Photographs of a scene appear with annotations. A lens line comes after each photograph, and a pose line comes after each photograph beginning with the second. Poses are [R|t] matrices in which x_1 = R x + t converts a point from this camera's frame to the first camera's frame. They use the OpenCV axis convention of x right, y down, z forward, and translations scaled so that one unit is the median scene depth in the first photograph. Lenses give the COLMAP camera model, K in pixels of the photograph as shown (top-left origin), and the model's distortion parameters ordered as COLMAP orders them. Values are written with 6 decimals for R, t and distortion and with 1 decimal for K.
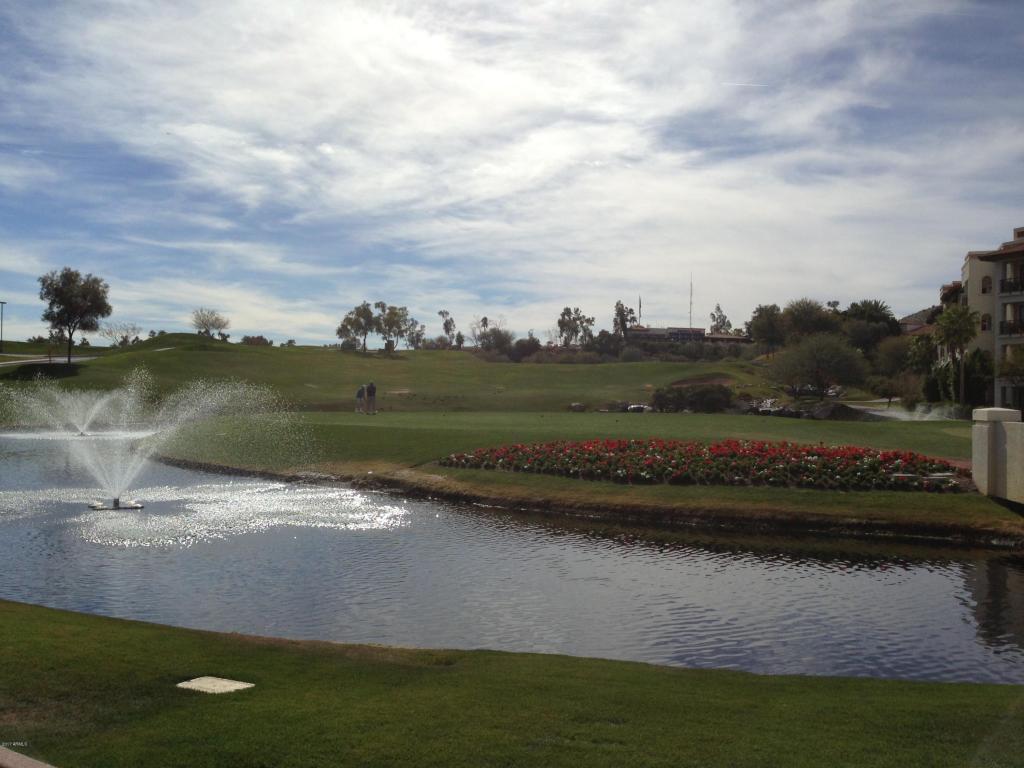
lens RADIAL K [[945.5, 0, 516.5], [0, 945.5, 383.0], [0, 0, 1]] dist [0.104655, -0.203454]
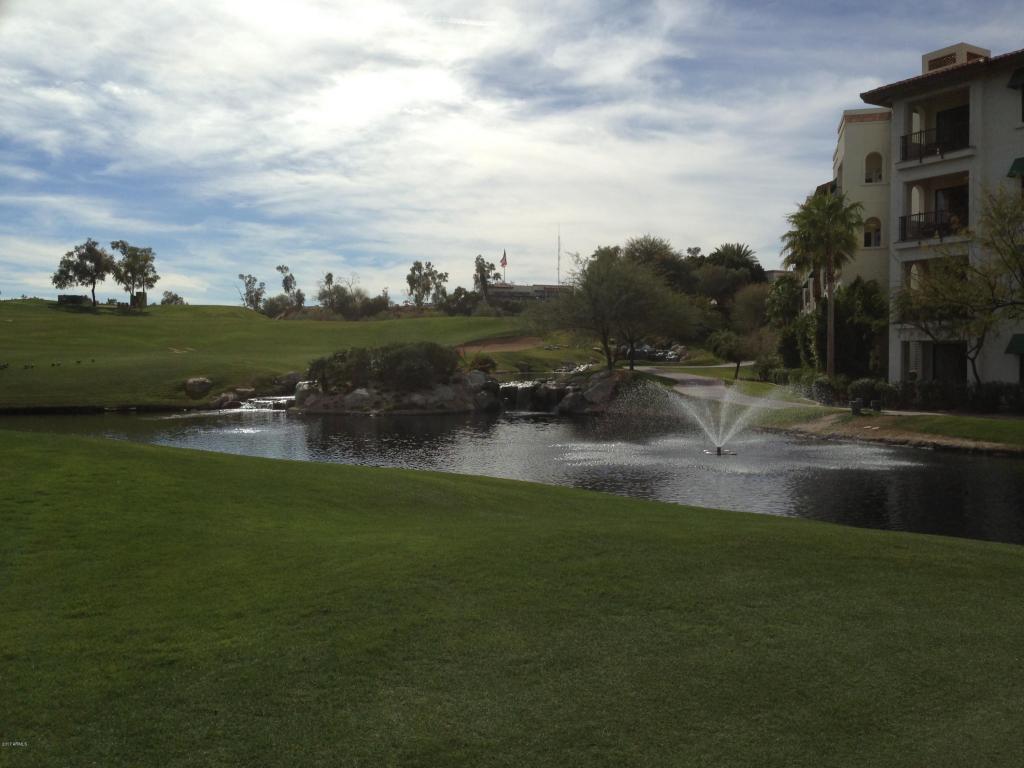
lens RADIAL K [[945.5, 0, 516.5], [0, 945.5, 383.0], [0, 0, 1]] dist [0.104655, -0.203454]
pose [[0.993965, -0.012027, 0.109036, 0.168978], [0.007880, 0.999232, 0.038386, 0.003430], [-0.109414, -0.037295, 0.993296, 0.354879]]
